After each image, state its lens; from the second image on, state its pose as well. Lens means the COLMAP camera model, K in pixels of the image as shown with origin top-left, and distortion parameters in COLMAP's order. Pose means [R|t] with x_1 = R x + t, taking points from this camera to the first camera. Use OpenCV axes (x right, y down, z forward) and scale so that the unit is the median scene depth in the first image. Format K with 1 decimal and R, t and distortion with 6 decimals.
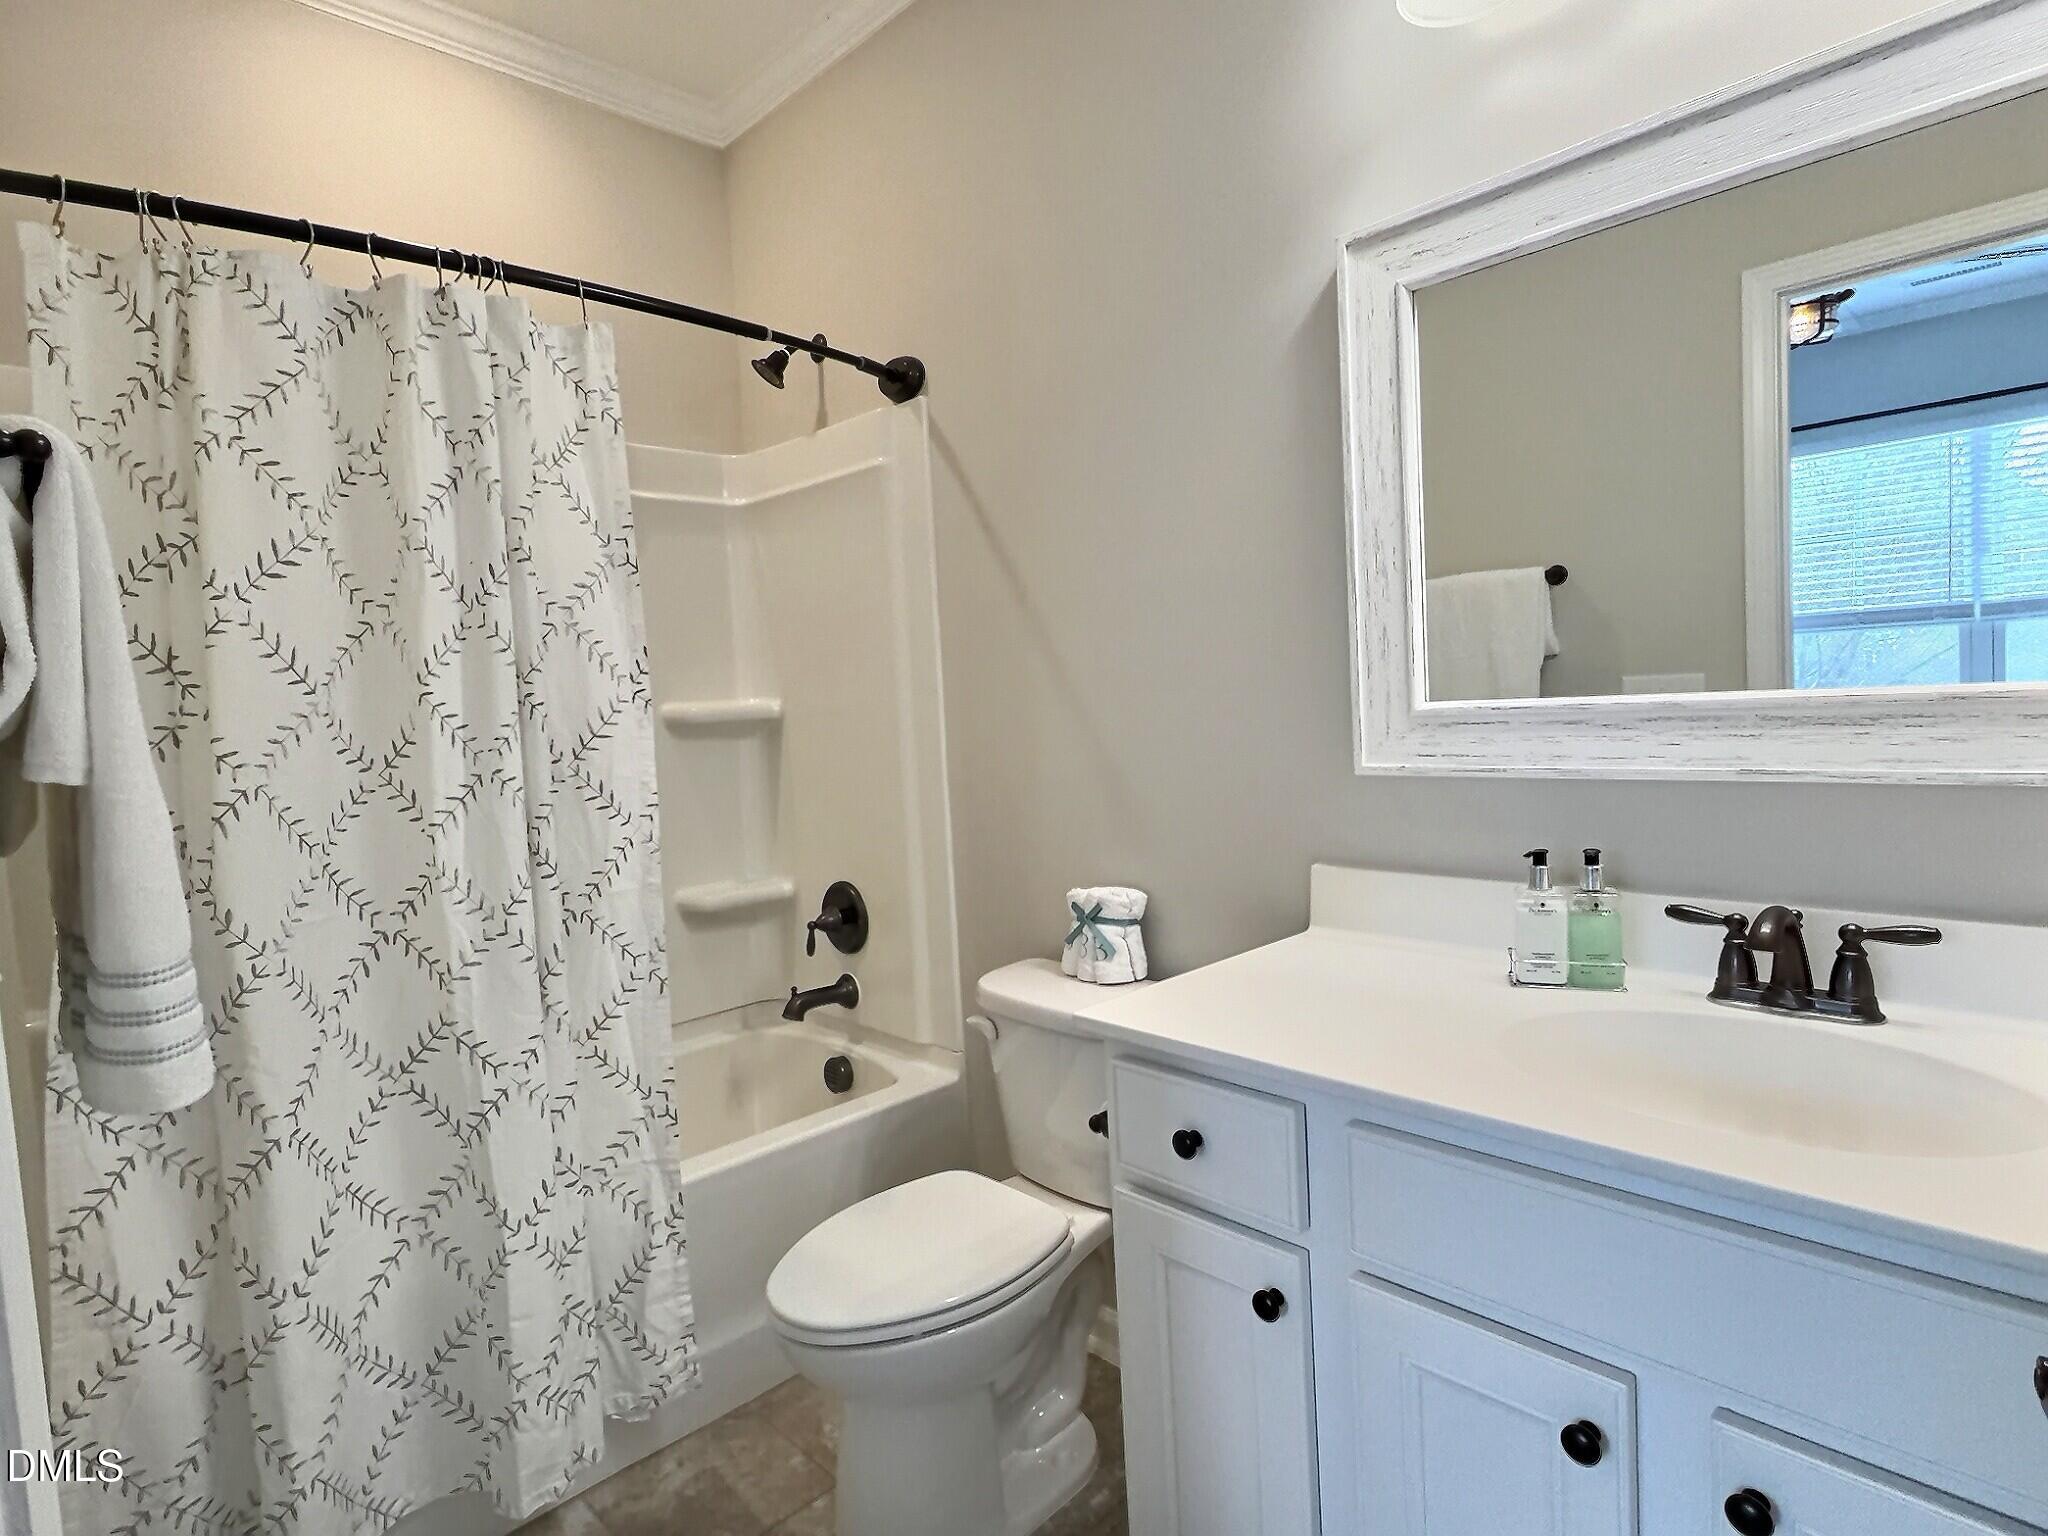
lens RADIAL K [[1086.2, 0, 1030.1], [0, 1086.2, 756.5], [0, 0, 1]] dist [0.000613, 0.000616]
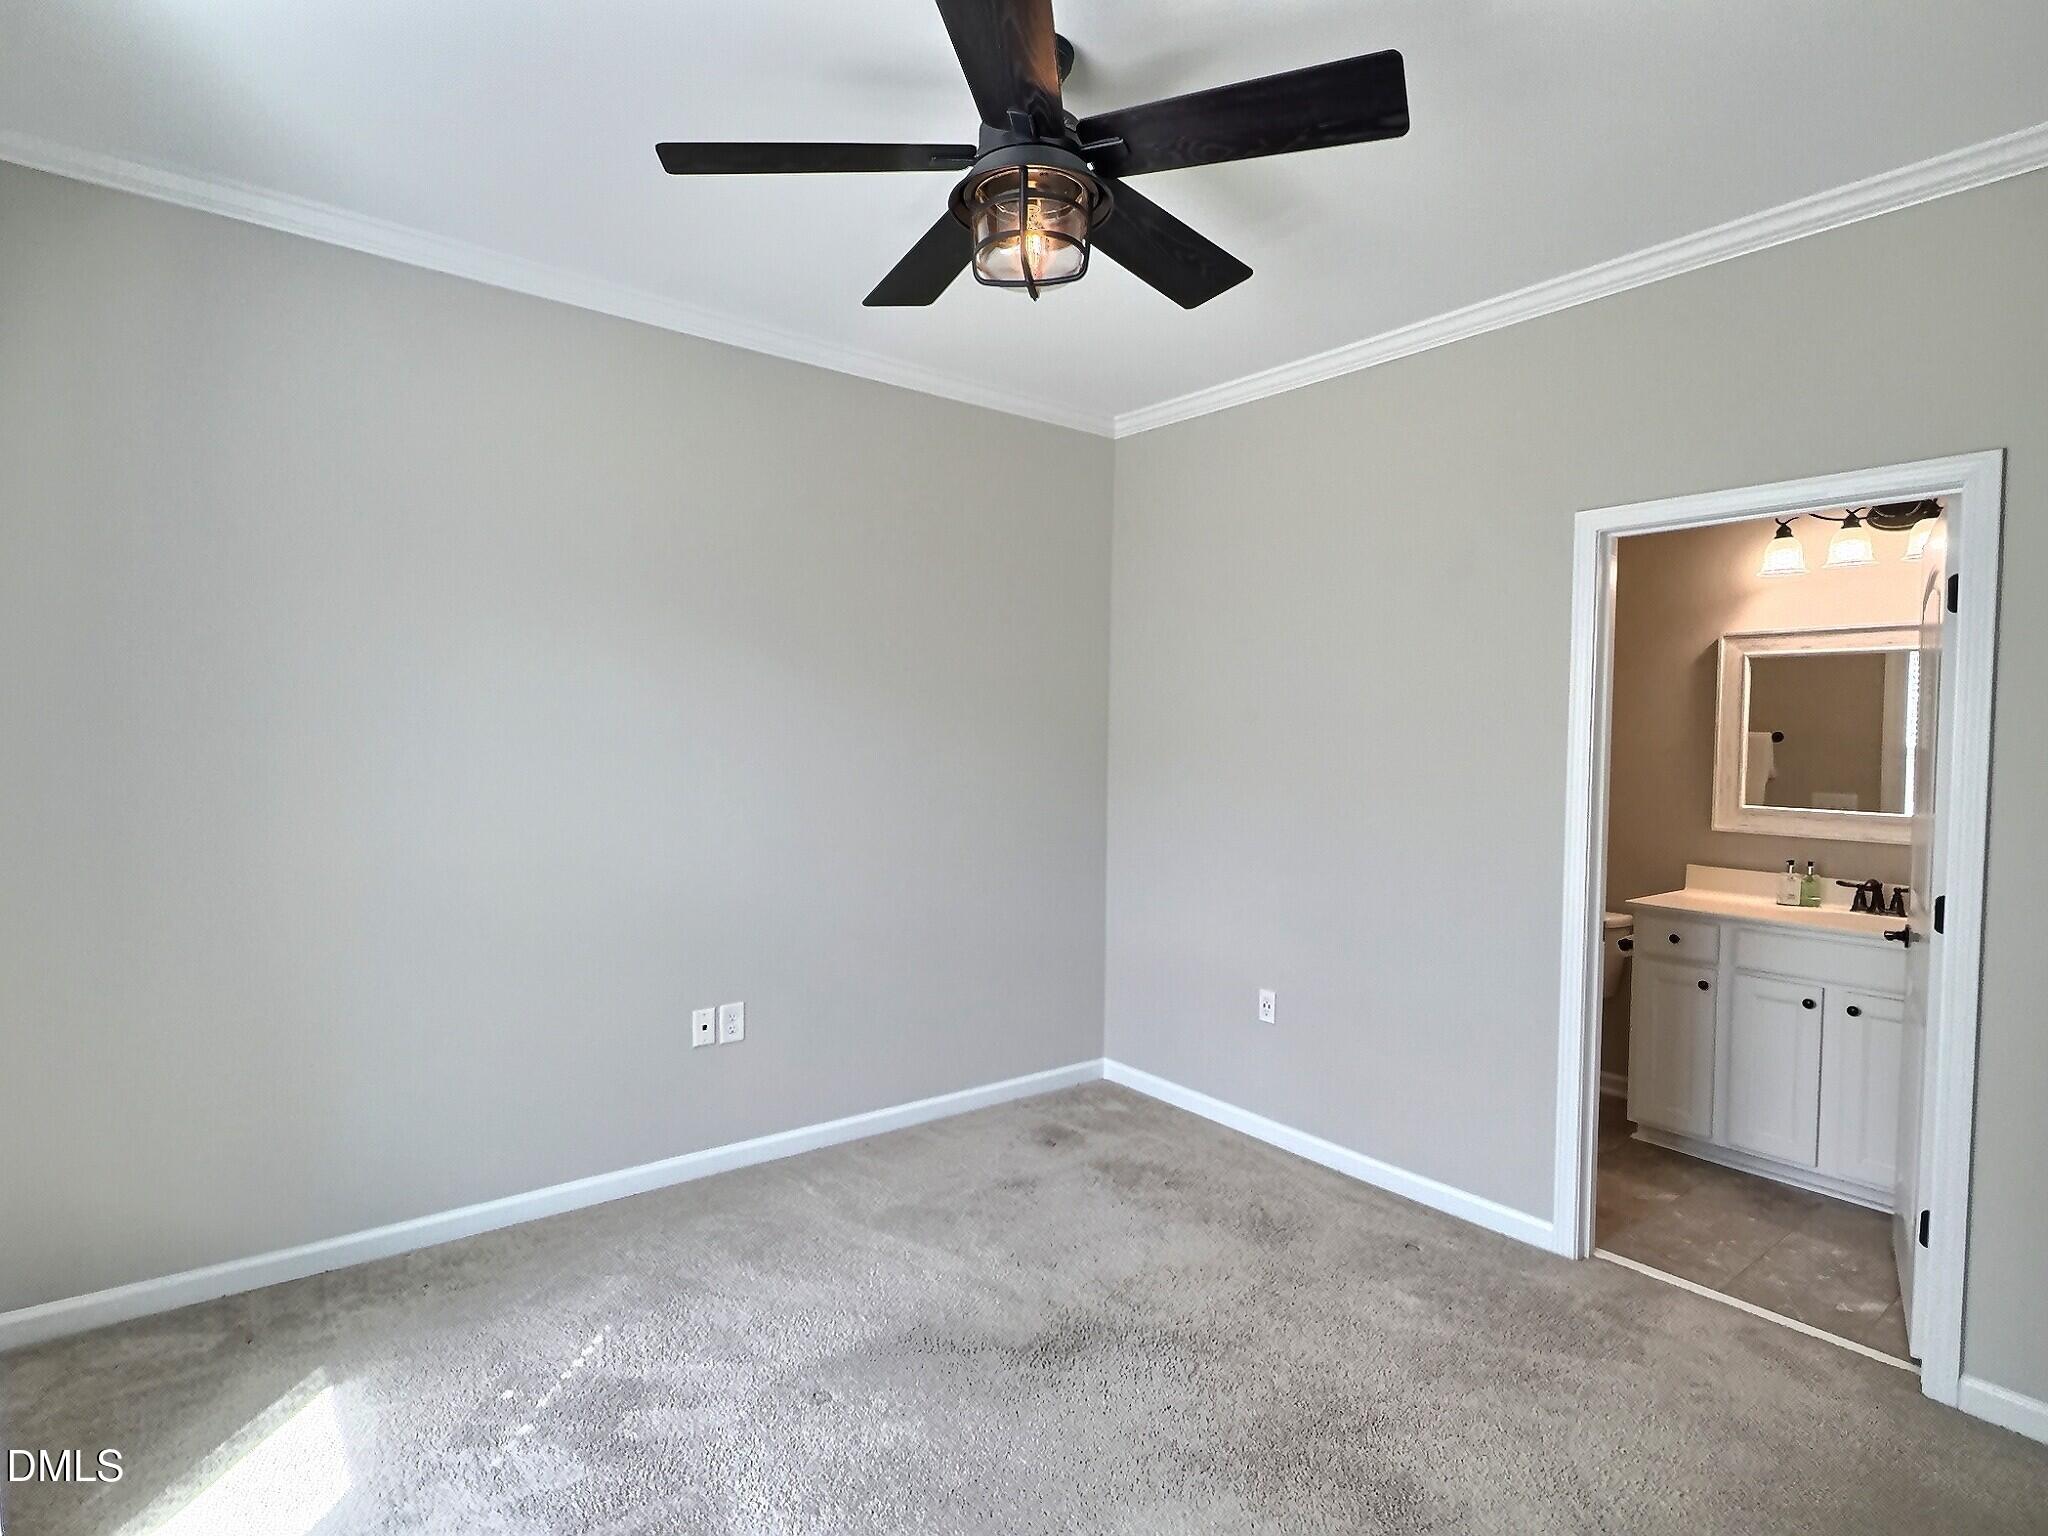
lens RADIAL K [[1086.2, 0, 1034.8], [0, 1086.2, 760.2], [0, 0, 1]] dist [0.000613, 0.000616]
pose [[0.992408, 0.074727, -0.097687, -1.303549], [-0.077704, 0.996610, -0.027030, 0.055835], [0.095336, 0.034415, 0.994850, -2.141900]]
